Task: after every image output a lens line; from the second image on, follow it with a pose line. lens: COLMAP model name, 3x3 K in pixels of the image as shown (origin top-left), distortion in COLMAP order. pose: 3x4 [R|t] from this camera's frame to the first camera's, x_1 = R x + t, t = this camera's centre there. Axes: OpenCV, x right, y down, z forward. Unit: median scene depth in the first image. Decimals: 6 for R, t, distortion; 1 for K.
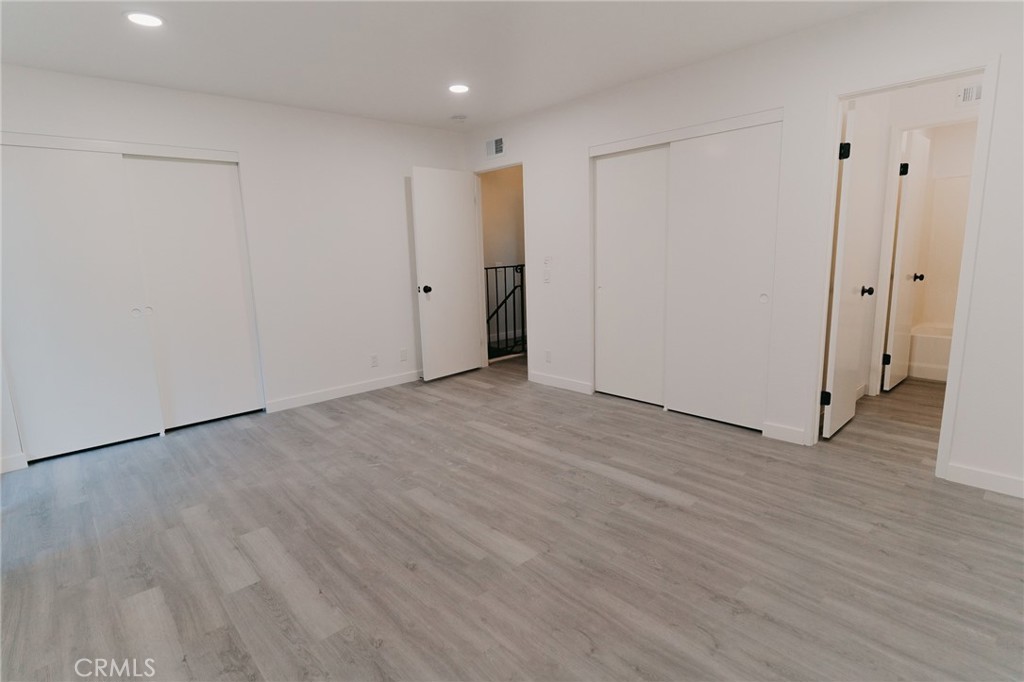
lens RADIAL K [[522.0, 0, 512.0], [0, 522.0, 341.0], [0, 0, 1]] dist [-0.002249, 0.000778]
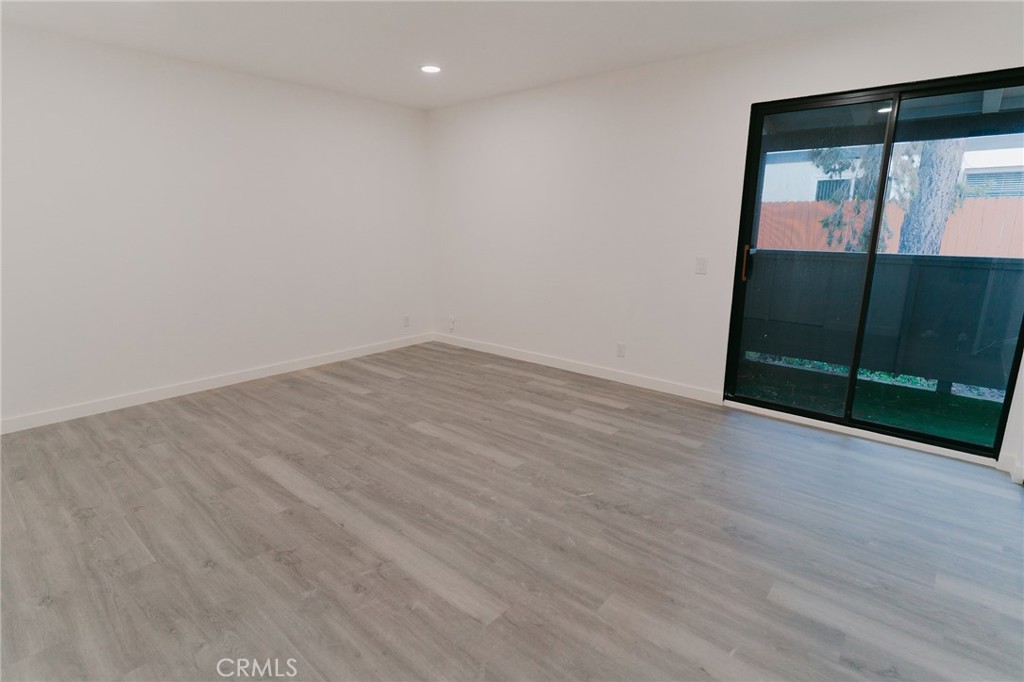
lens RADIAL K [[522.0, 0, 512.0], [0, 522.0, 341.0], [0, 0, 1]] dist [-0.002249, 0.000778]
pose [[-0.993000, 0.052751, -0.105679, -0.084064], [0.006972, 0.919344, 0.393393, -0.339701], [0.117907, 0.389903, -0.913276, 1.837104]]
